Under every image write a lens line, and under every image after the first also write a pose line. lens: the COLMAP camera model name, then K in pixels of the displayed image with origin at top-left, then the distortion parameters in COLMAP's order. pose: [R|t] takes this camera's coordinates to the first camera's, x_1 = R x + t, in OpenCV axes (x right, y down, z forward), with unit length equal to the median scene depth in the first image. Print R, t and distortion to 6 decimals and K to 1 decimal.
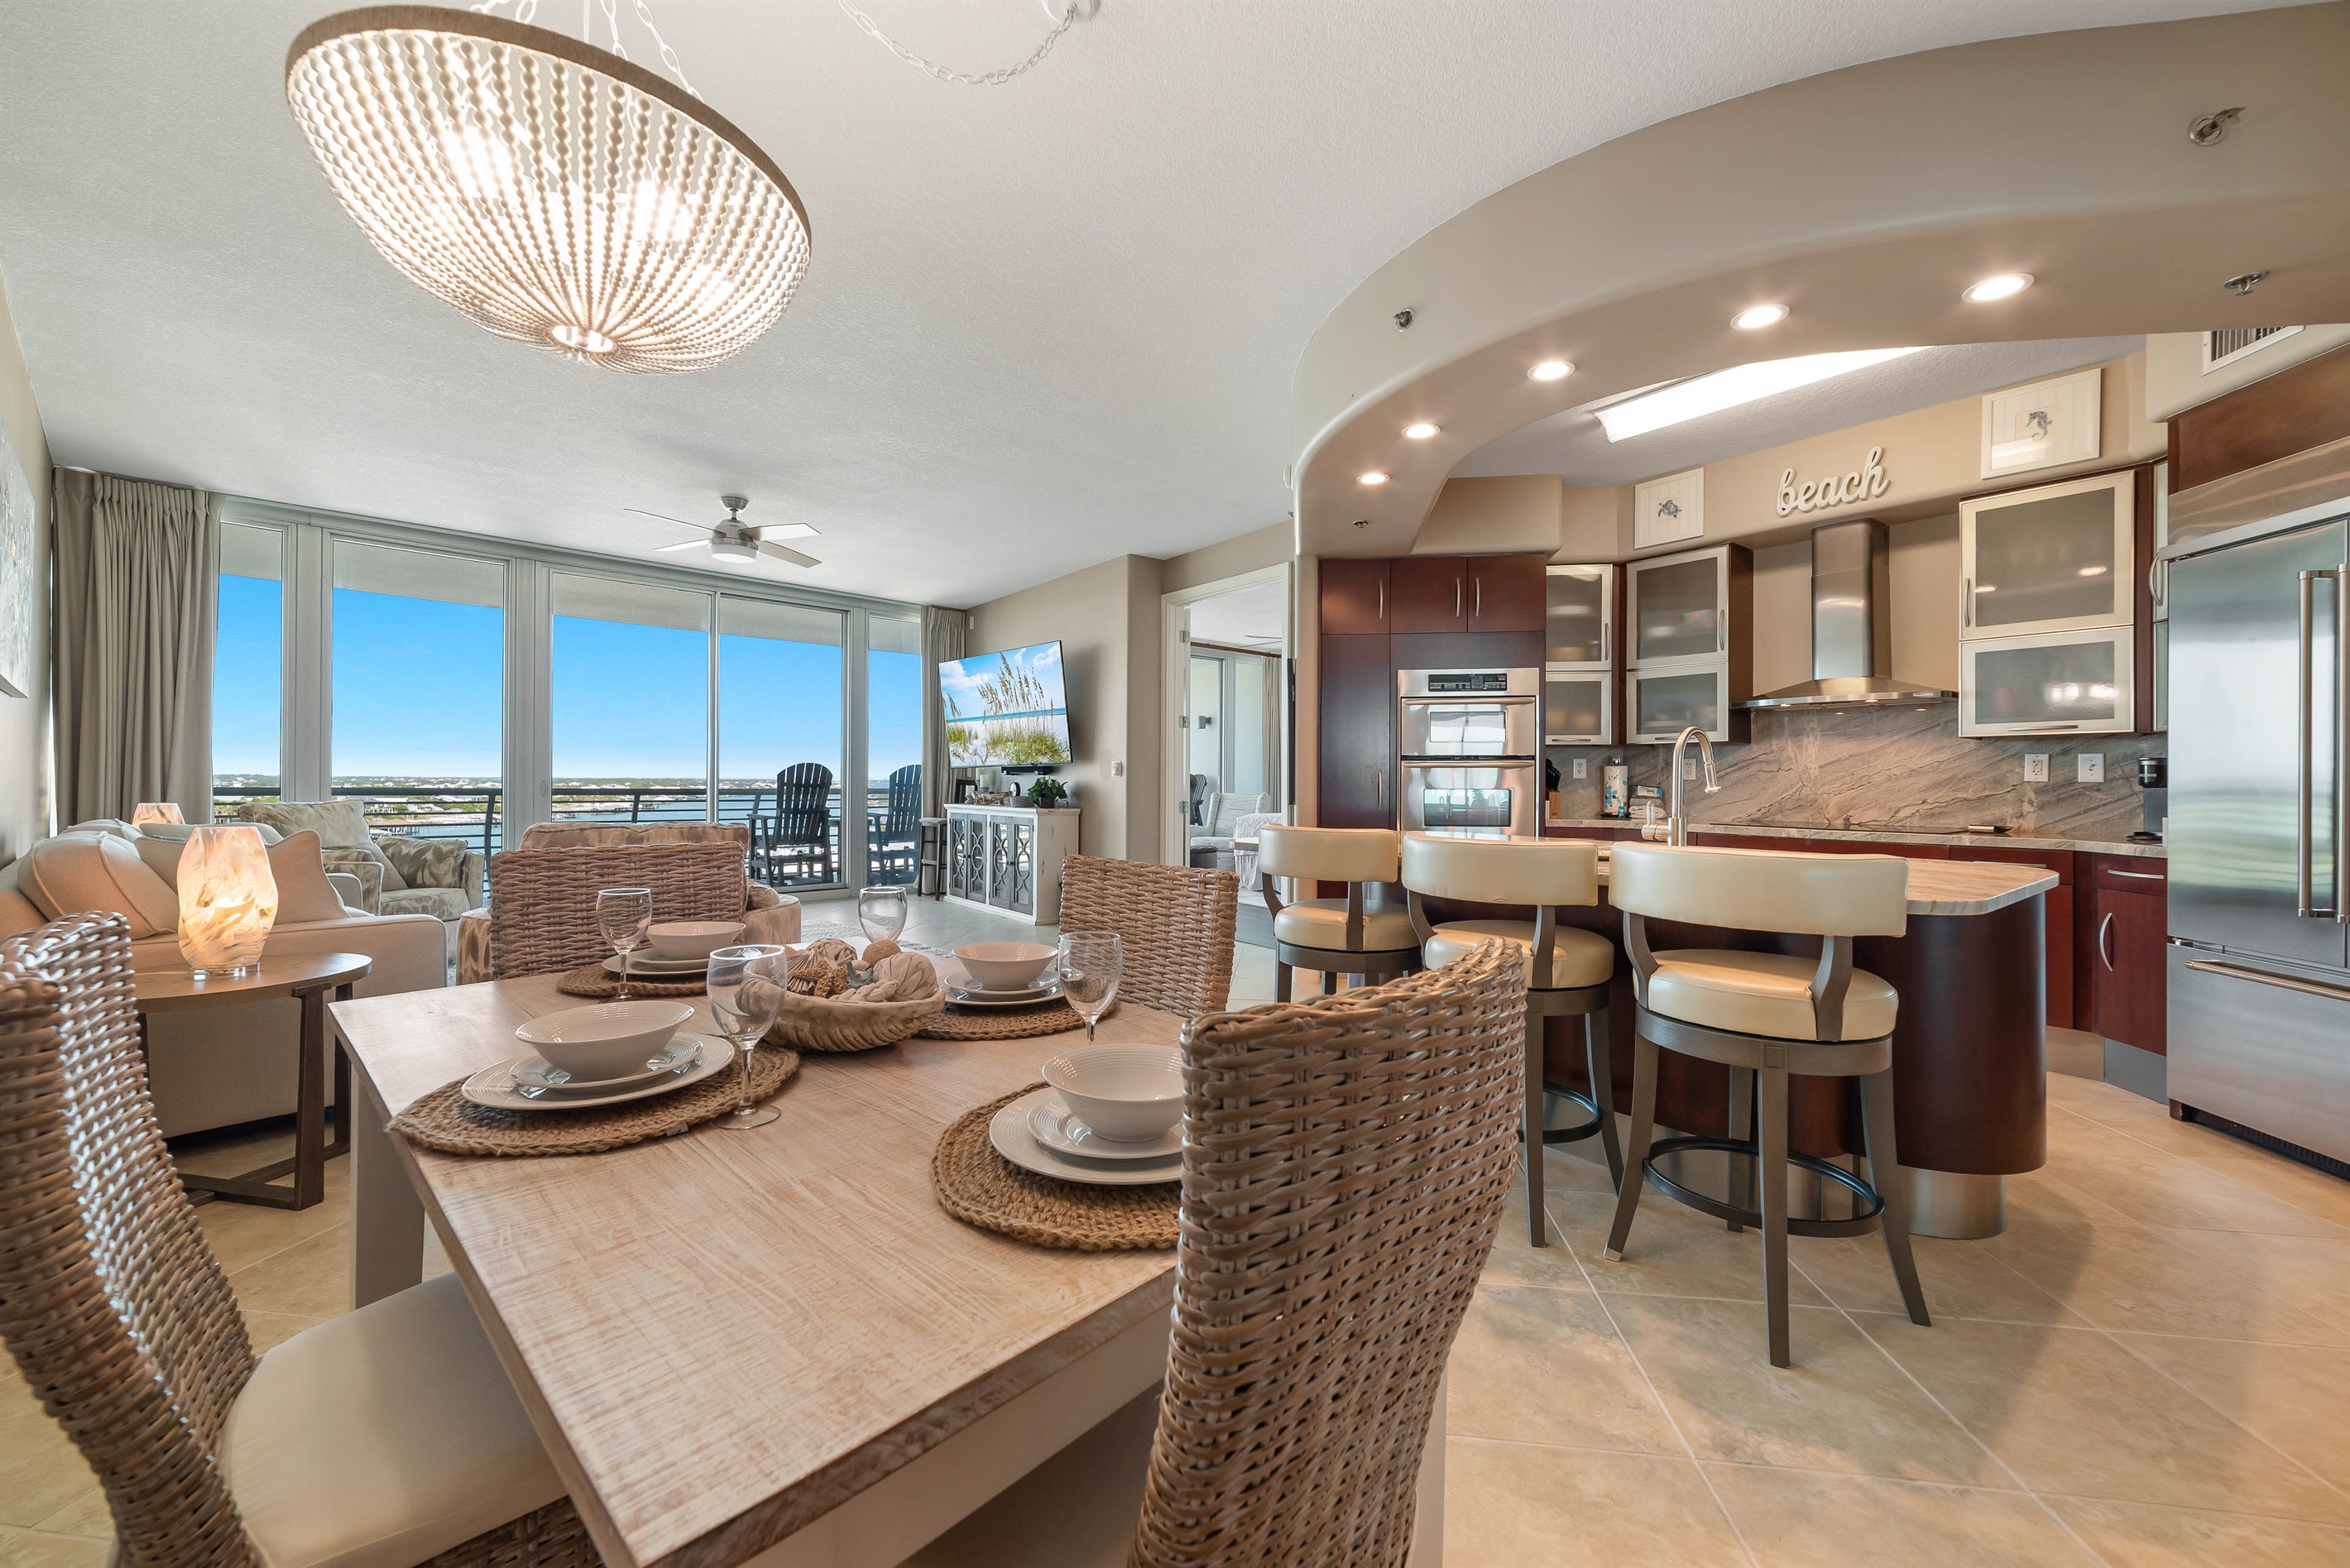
lens RADIAL K [[909.2, 0, 1194.0], [0, 909.2, 782.6], [0, 0, 1]] dist [-0.007671, 0.001911]
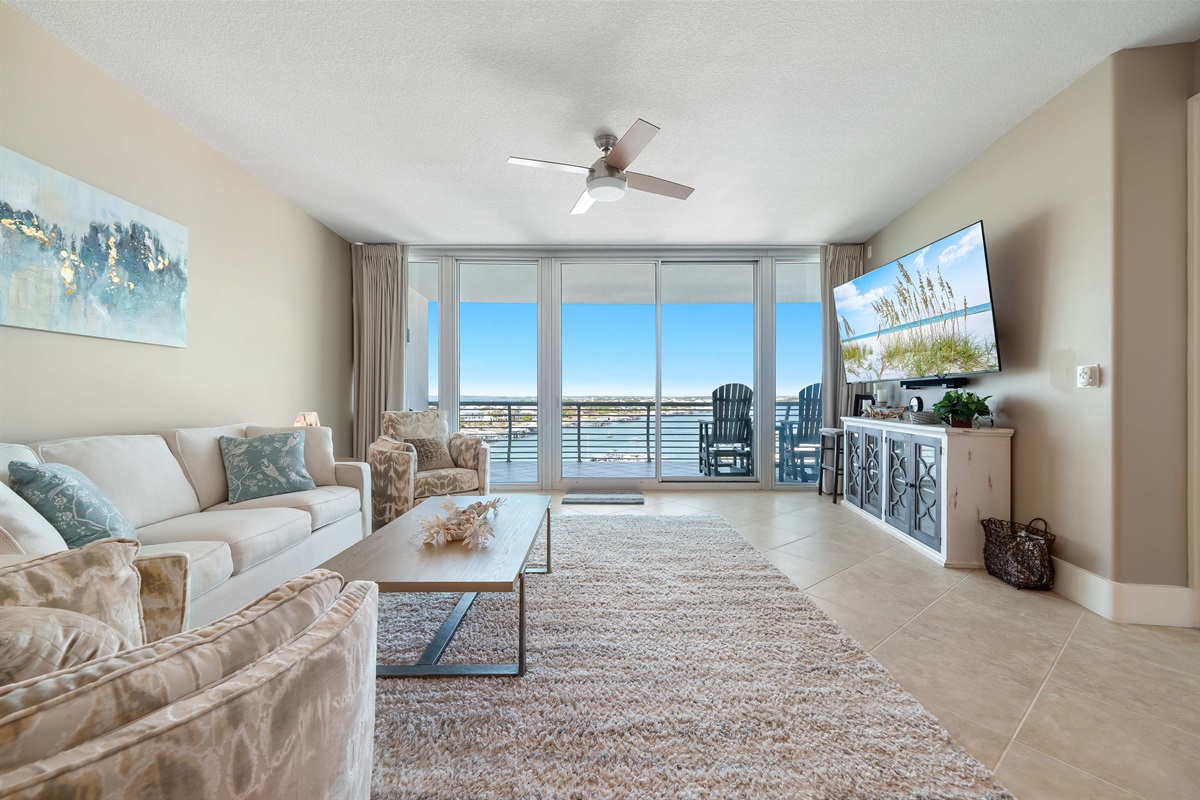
lens RADIAL K [[464.3, 0, 600.8], [0, 464.3, 398.4], [0, 0, 1]] dist [-0.007671, 0.001911]
pose [[0.695378, -0.005553, -0.718623, -0.082717], [0.004917, 0.999984, -0.002969, 0.001175], [0.718628, -0.001469, 0.695394, 0.448380]]
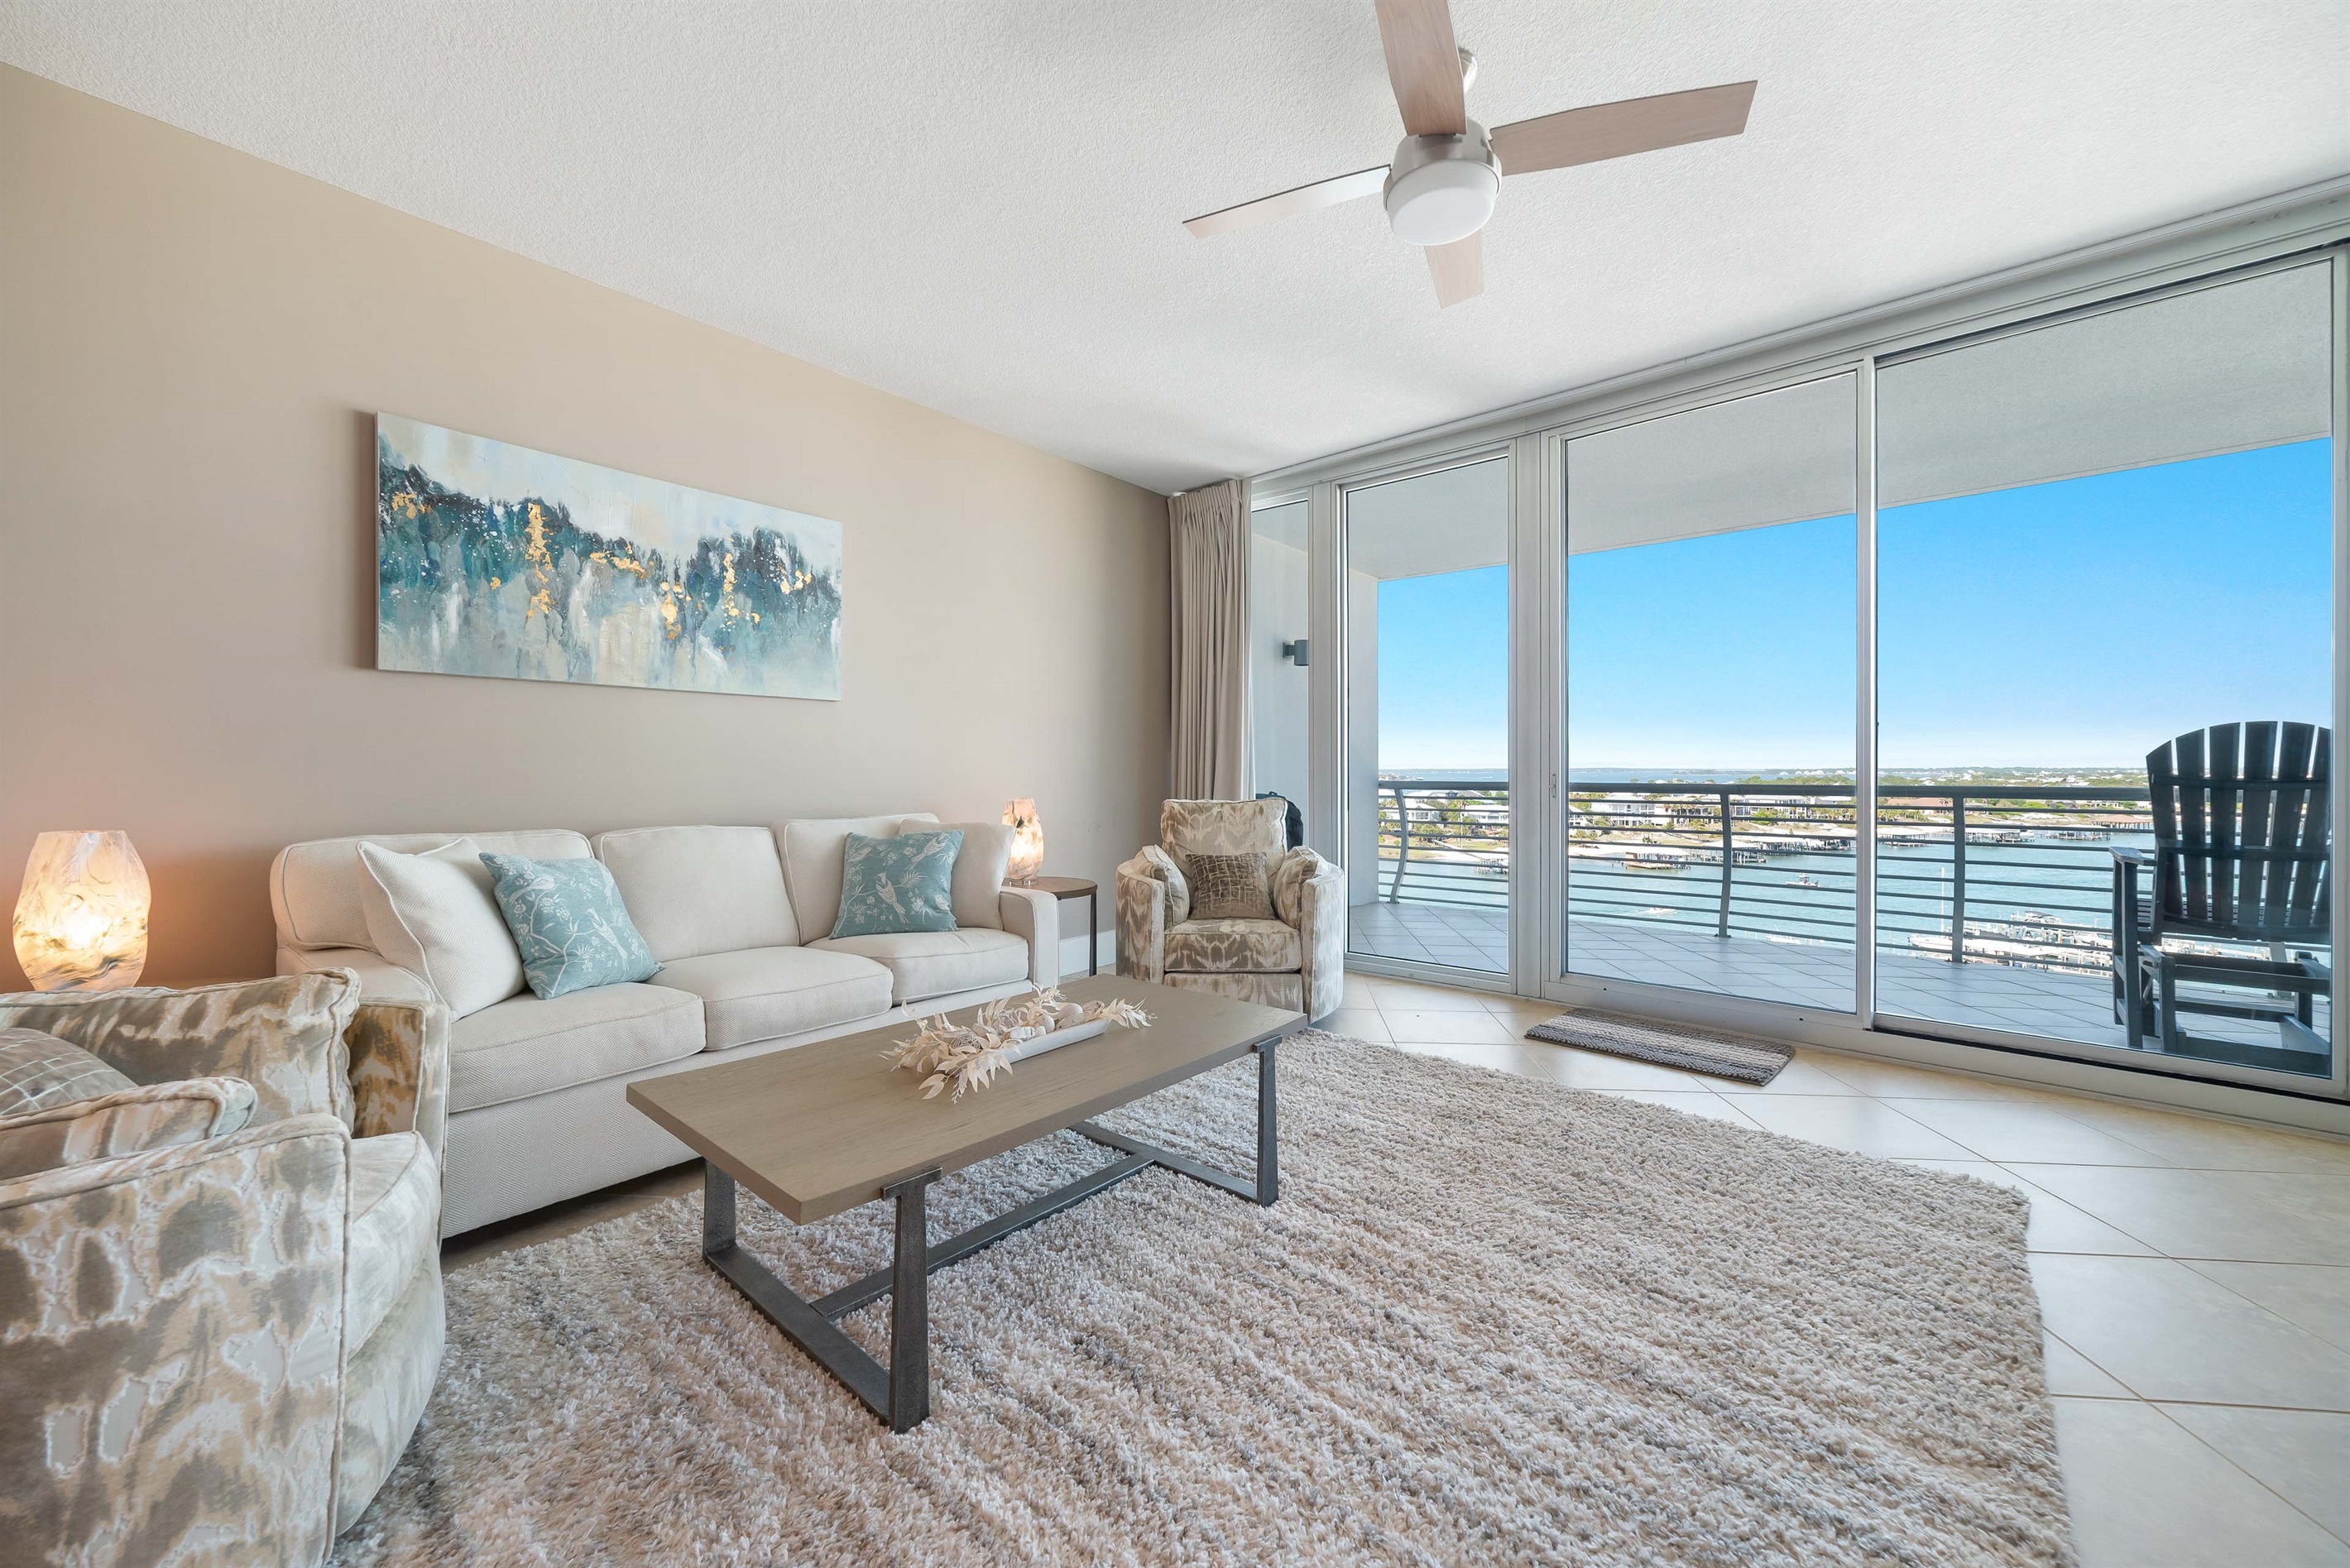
lens RADIAL K [[909.2, 0, 1176.1], [0, 909.2, 773.4], [0, 0, 1]] dist [-0.007671, 0.001911]
pose [[0.024907, -0.006195, -0.999671, -0.082595], [0.001057, 0.999980, -0.006170, 0.000843], [0.999689, -0.000903, 0.024913, 0.648168]]
